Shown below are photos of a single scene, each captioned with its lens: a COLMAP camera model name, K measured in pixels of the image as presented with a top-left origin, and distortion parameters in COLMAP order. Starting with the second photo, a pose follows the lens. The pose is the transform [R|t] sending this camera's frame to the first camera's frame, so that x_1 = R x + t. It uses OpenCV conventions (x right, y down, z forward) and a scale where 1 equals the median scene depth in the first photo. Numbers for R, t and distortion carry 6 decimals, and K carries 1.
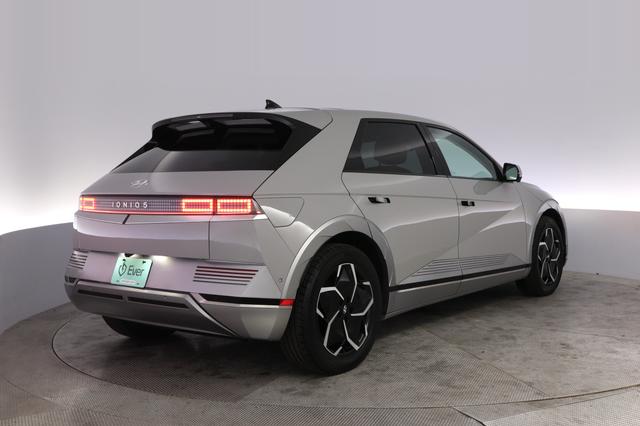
lens RADIAL K [[535.6, 0, 320.0], [0, 535.6, 213.0], [0, 0, 1]] dist [-0.106635, -0.000470]
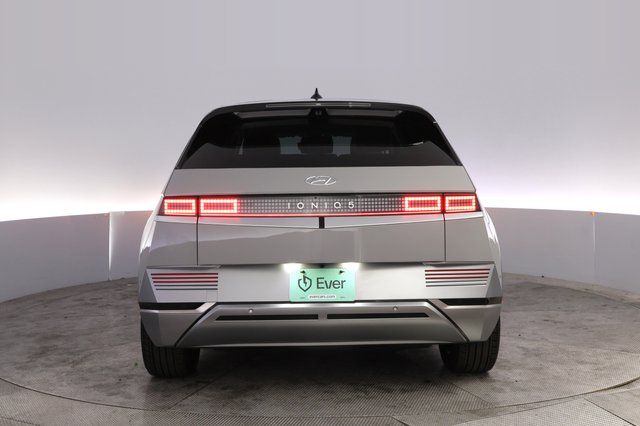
lens RADIAL K [[545.9, 0, 320.0], [0, 545.9, 213.0], [0, 0, 1]] dist [-0.007040, -0.004509]
pose [[0.905817, -0.034206, 0.422286, -0.716076], [0.032406, 0.999409, 0.011442, -0.013418], [-0.422428, 0.003320, 0.906391, 0.205393]]
